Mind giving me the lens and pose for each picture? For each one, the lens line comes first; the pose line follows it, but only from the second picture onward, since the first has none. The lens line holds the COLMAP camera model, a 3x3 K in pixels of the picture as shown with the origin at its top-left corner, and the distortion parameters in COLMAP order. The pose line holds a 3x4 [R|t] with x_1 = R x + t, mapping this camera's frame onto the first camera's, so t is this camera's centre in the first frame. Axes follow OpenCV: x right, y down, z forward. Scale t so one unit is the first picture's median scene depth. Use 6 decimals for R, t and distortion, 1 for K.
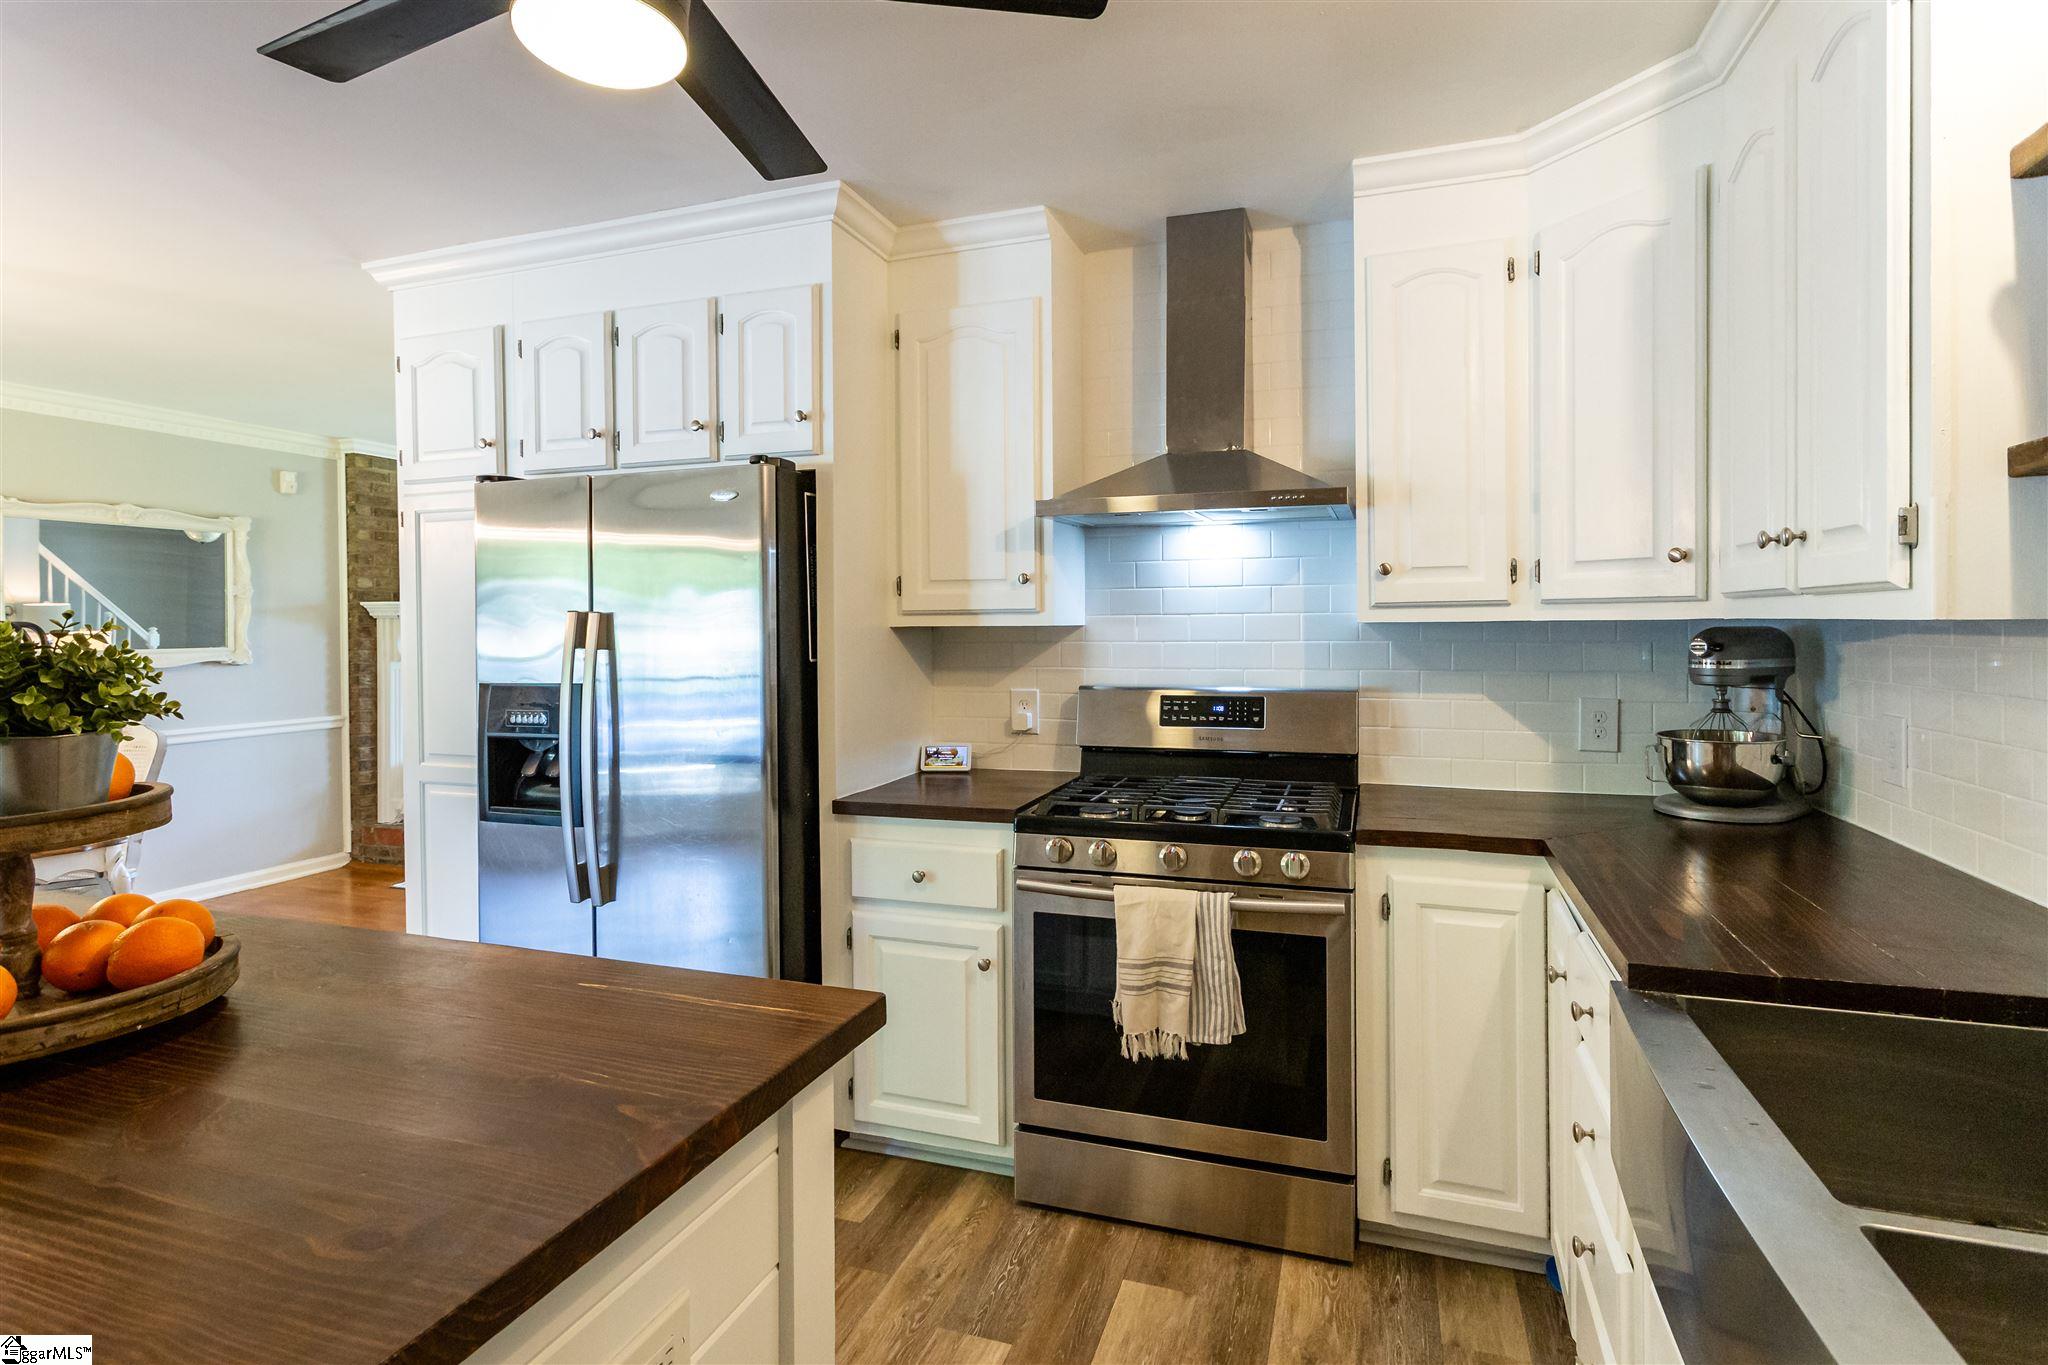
lens RADIAL K [[1019.2, 0, 1028.0], [0, 1019.2, 633.7], [0, 0, 1]] dist [0.009067, 0.002850]
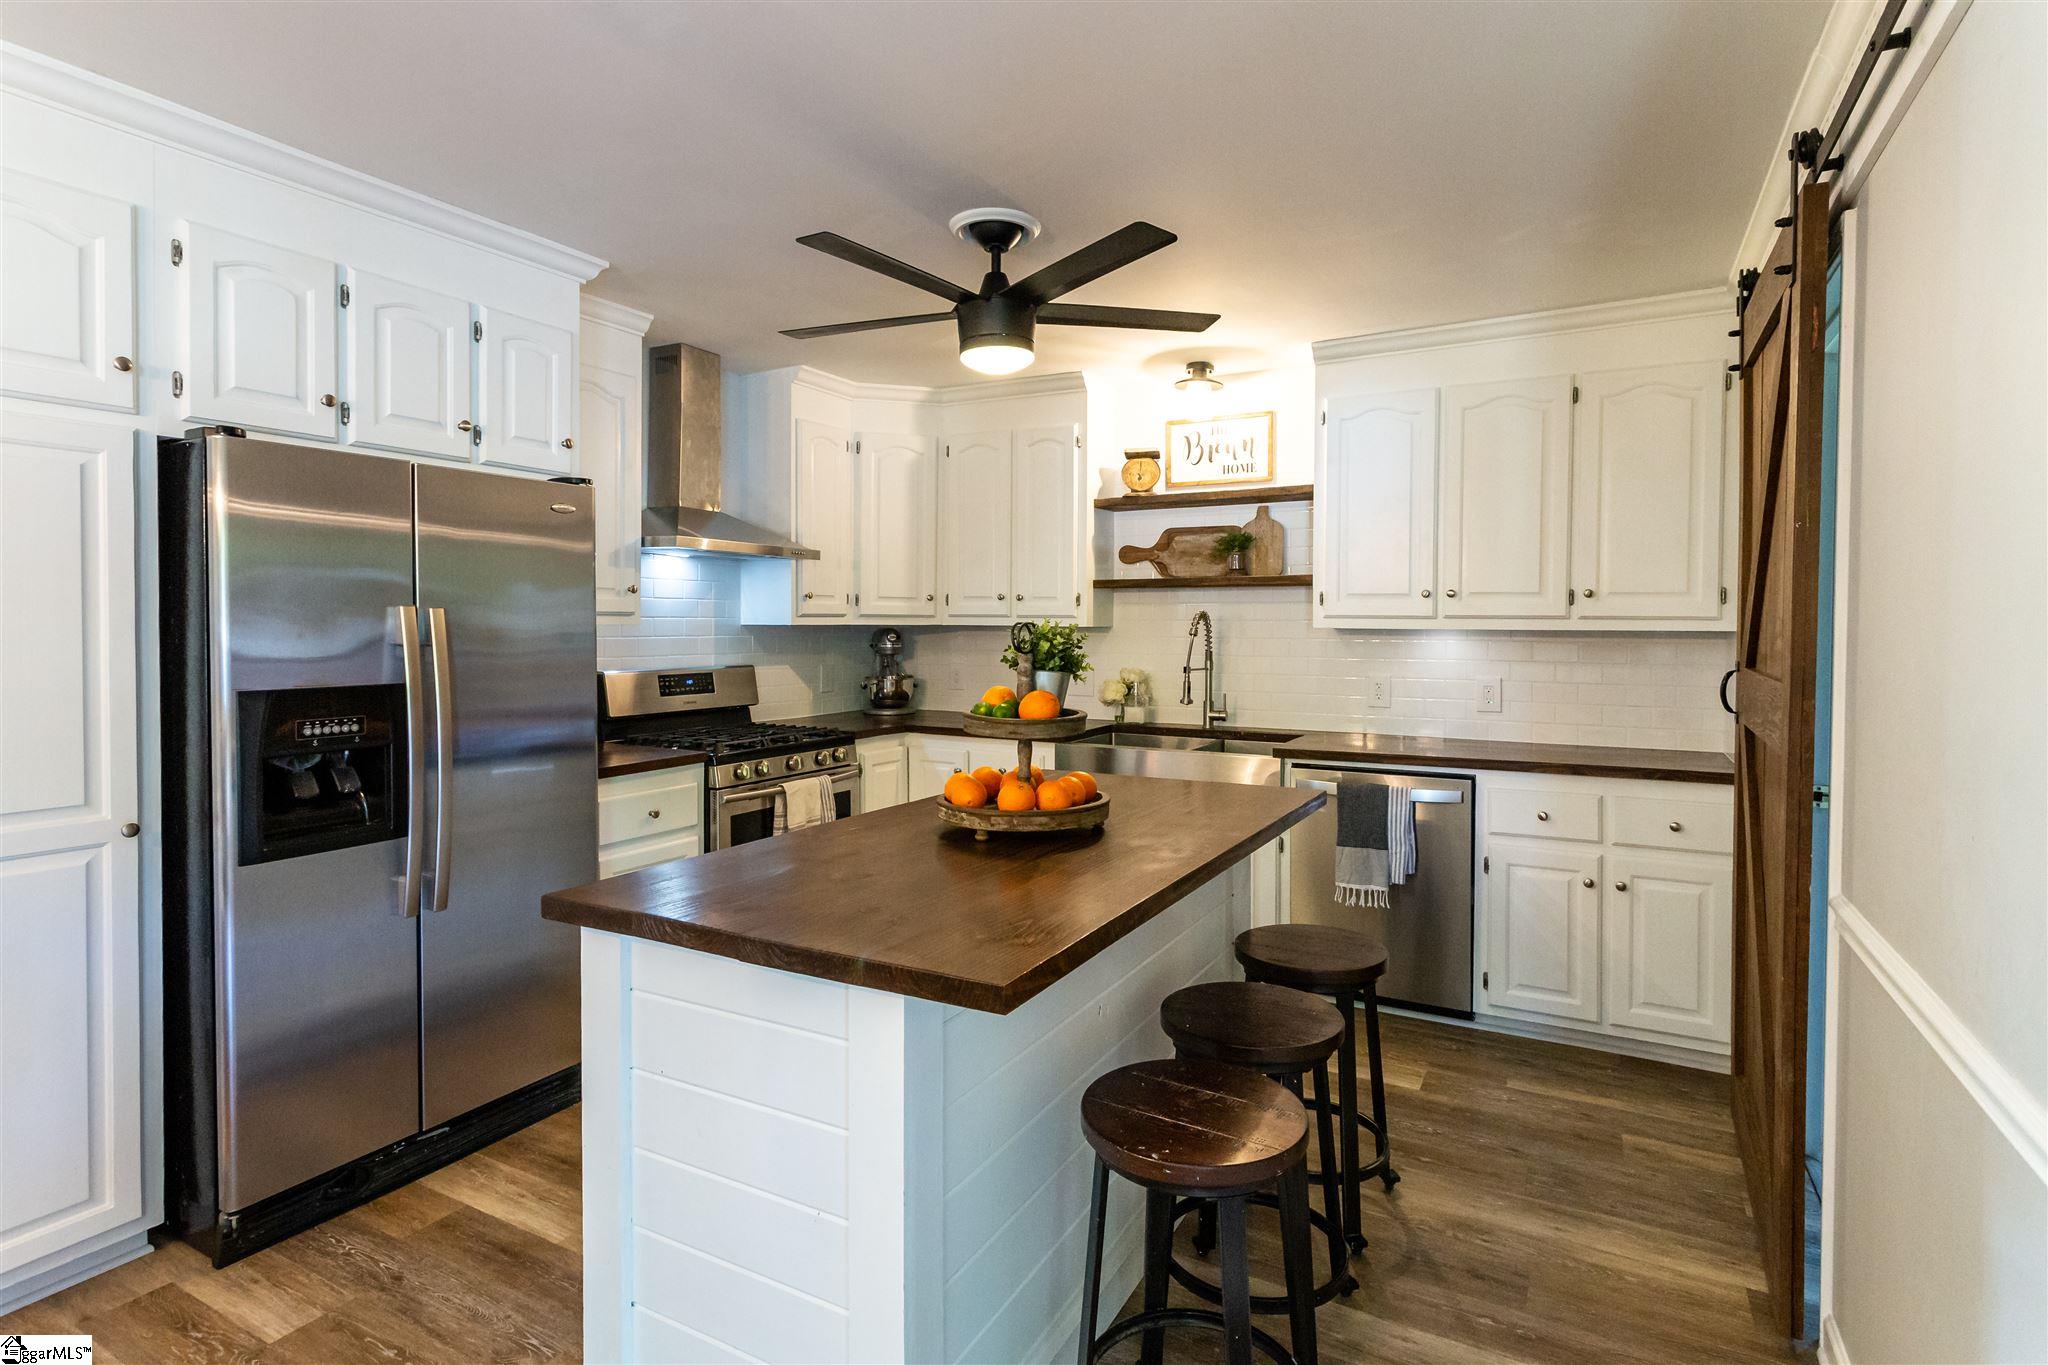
lens RADIAL K [[1019.2, 0, 1028.0], [0, 1019.2, 633.7], [0, 0, 1]] dist [0.009067, 0.002850]
pose [[0.173294, -0.001001, 0.984870, -1.232863], [0.002605, 0.999996, 0.000558, 0.004444], [-0.984867, 0.002469, 0.173296, 0.275187]]
